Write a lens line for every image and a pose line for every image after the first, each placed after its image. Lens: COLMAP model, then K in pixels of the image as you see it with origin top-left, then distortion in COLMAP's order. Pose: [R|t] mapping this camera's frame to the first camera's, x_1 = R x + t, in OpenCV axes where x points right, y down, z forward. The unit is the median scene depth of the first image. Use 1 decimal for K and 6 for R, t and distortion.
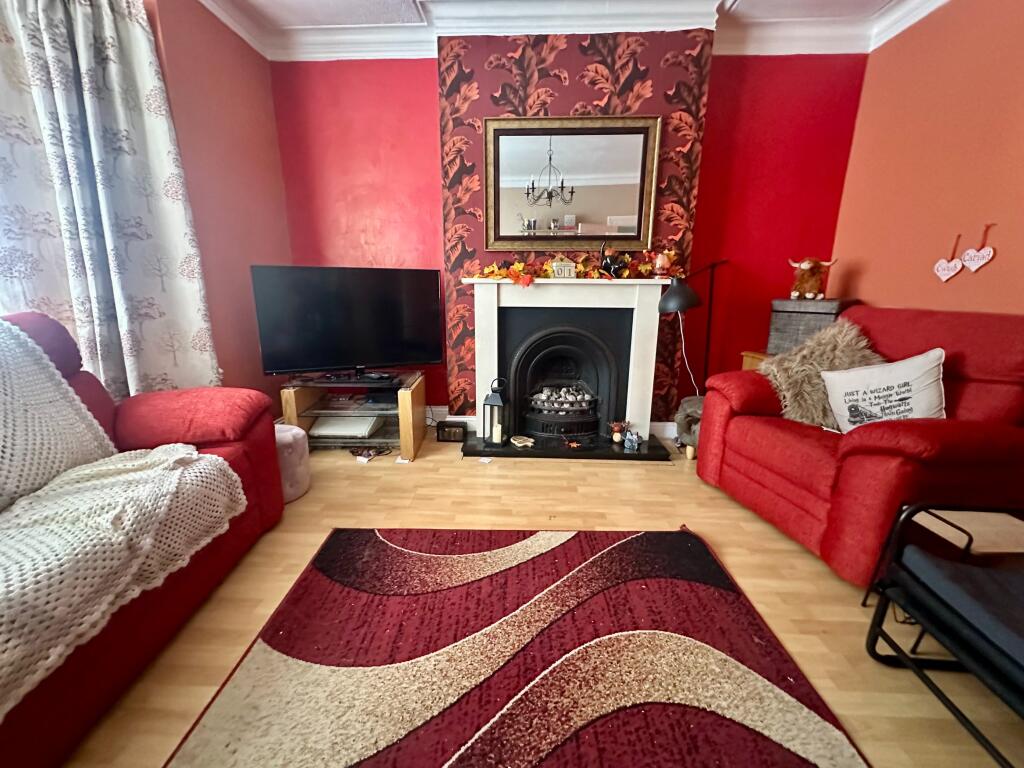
lens RADIAL K [[410.5, 0, 510.4], [0, 410.5, 381.8], [0, 0, 1]] dist [-0.007364, 0.001495]
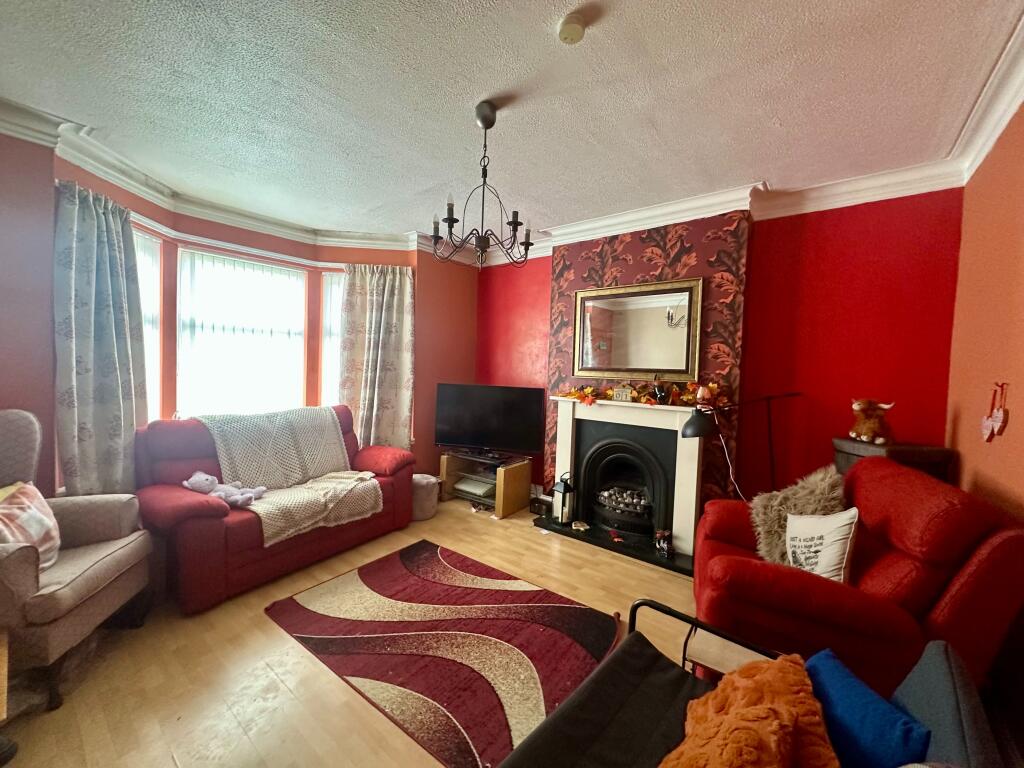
lens RADIAL K [[410.5, 0, 509.8], [0, 410.5, 380.2], [0, 0, 1]] dist [-0.007364, 0.001495]
pose [[0.805594, 0.040710, -0.591068, 0.639841], [-0.166769, 0.972880, -0.160289, -0.056963], [0.568513, 0.227700, 0.790535, -0.231049]]
